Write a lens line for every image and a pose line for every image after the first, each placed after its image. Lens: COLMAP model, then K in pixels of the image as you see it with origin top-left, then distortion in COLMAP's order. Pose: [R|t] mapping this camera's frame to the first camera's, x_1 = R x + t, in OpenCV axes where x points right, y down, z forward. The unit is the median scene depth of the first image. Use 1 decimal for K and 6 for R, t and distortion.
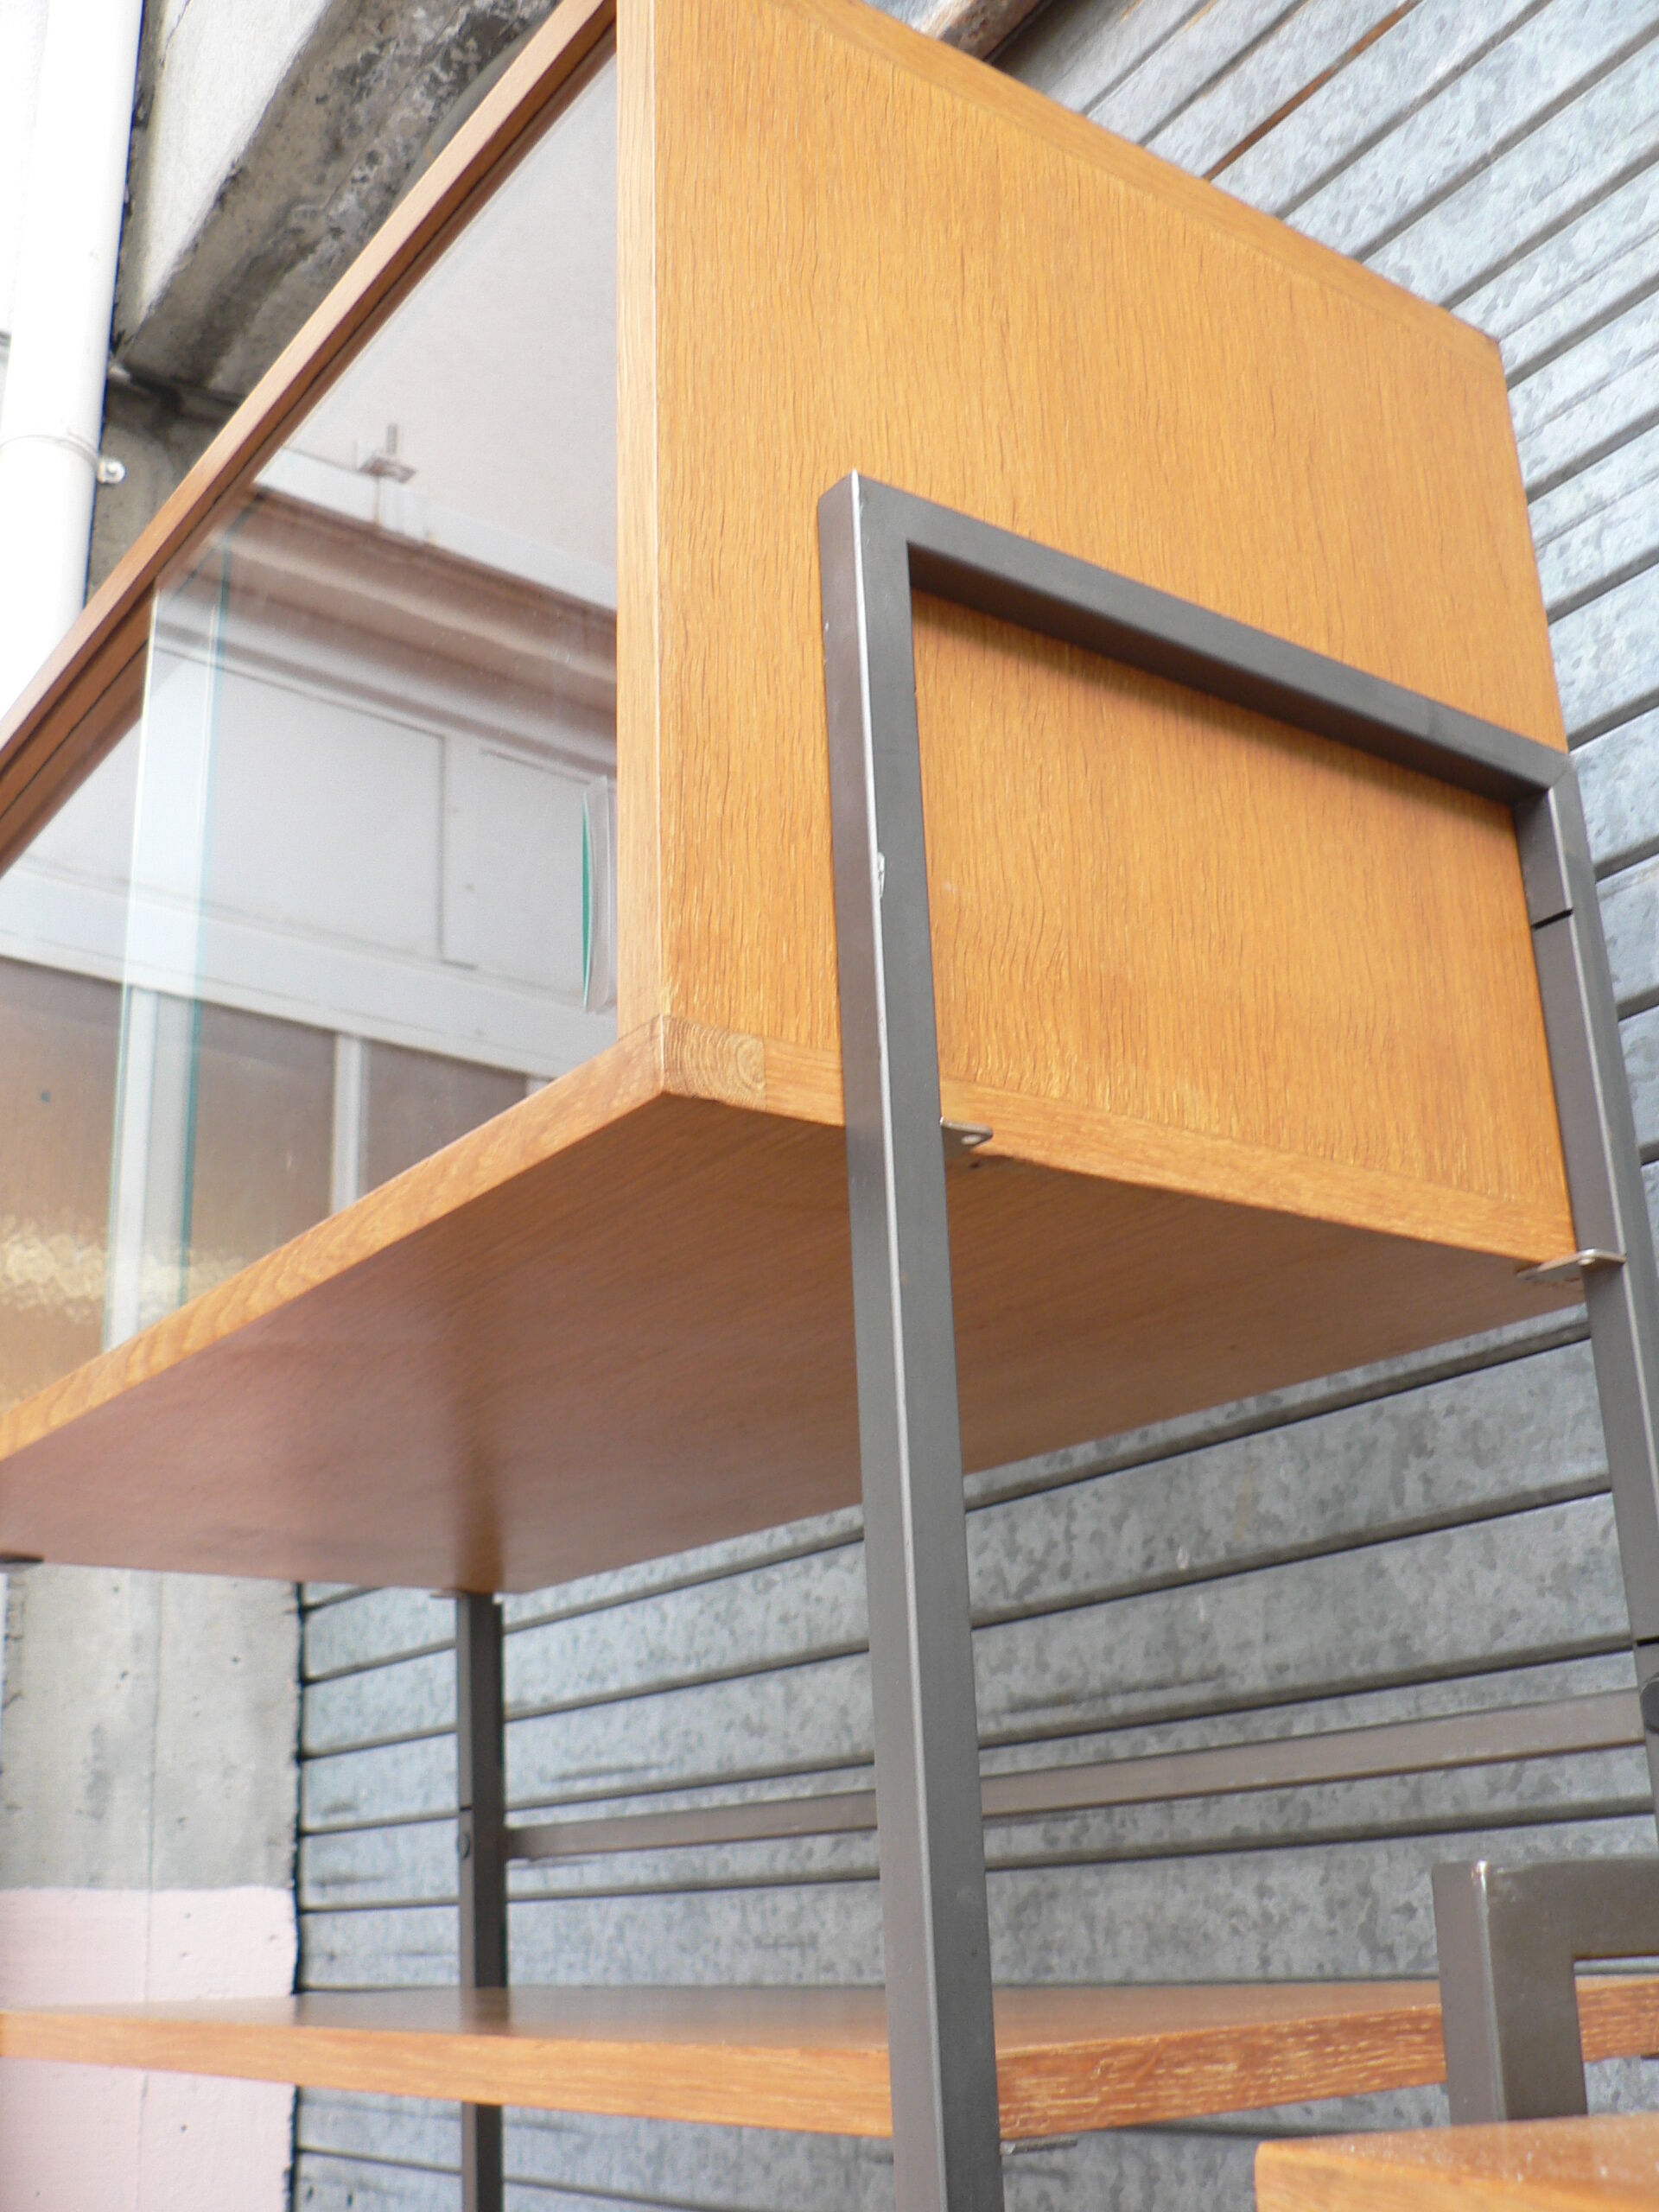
lens RADIAL K [[2405.3, 0, 829.5], [0, 2405.3, 1106.0], [0, 0, 1]] dist [-0.183657, 0.191137]
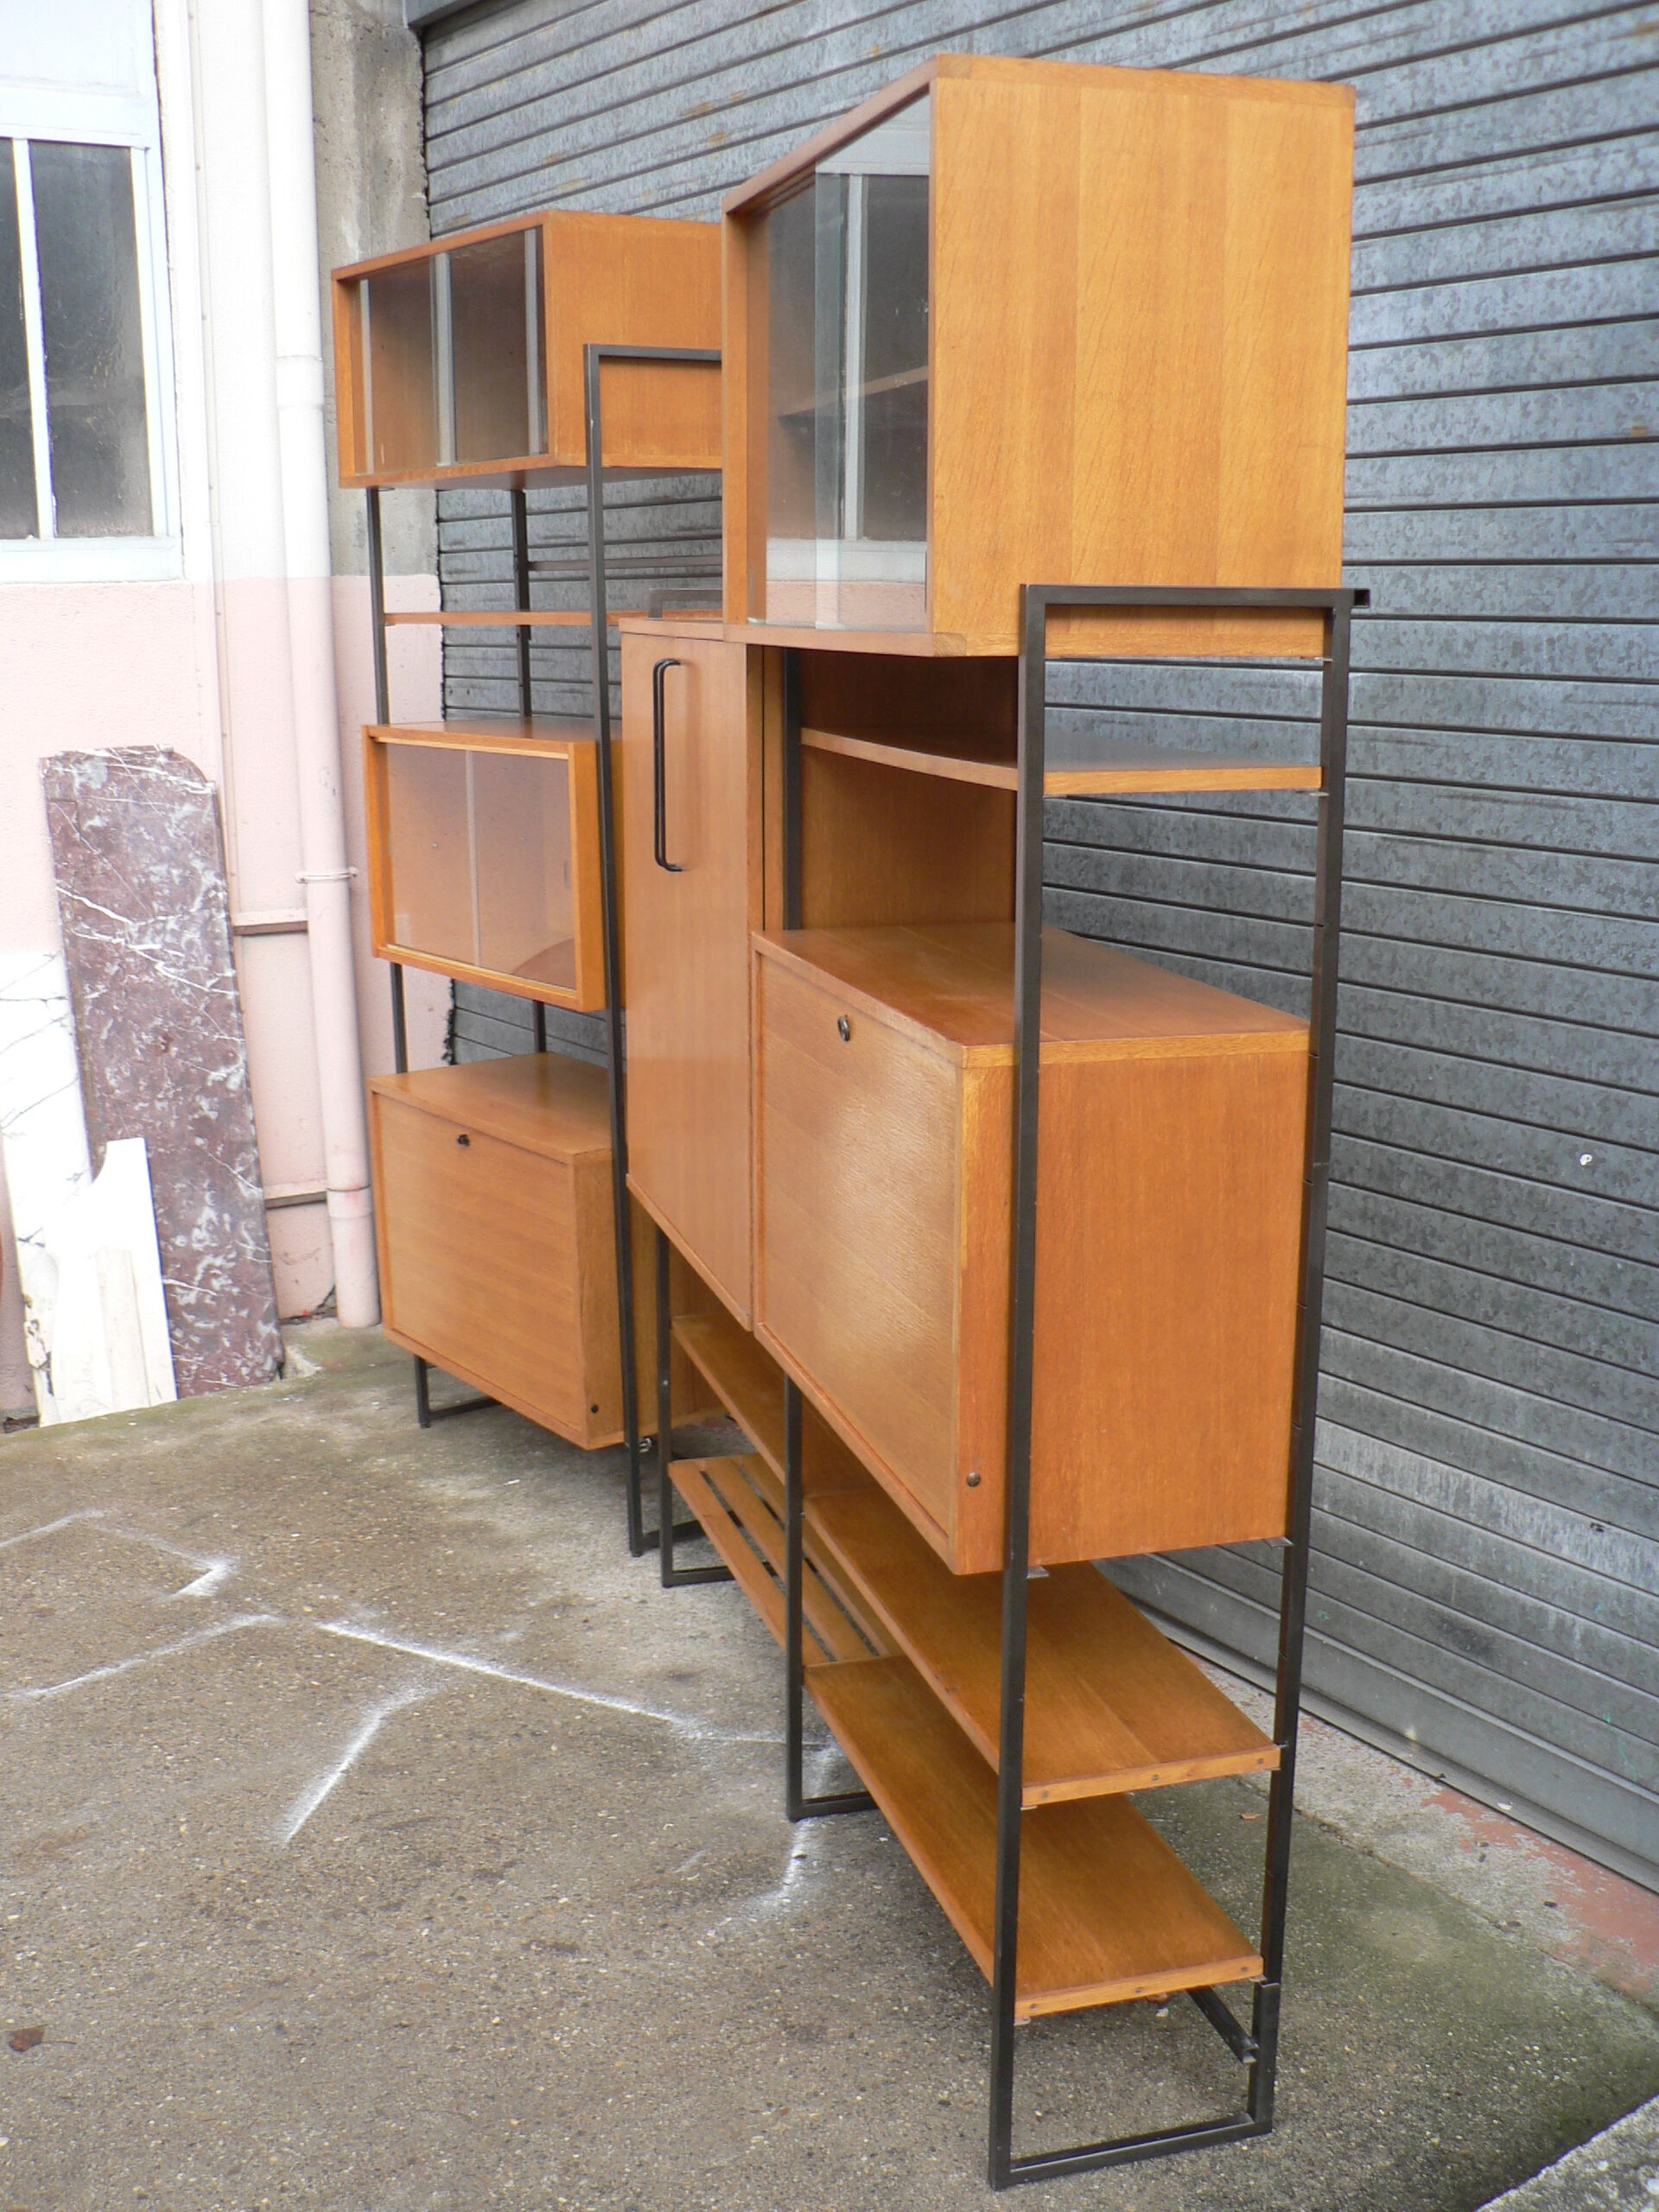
lens RADIAL K [[2405.3, 0, 829.5], [0, 2405.3, 1106.0], [0, 0, 1]] dist [-0.183657, 0.191137]
pose [[0.999511, 0.030084, 0.008571, 0.186486], [-0.030161, 0.854219, 0.519037, -0.521229], [0.008293, -0.519042, 0.854709, -1.489660]]
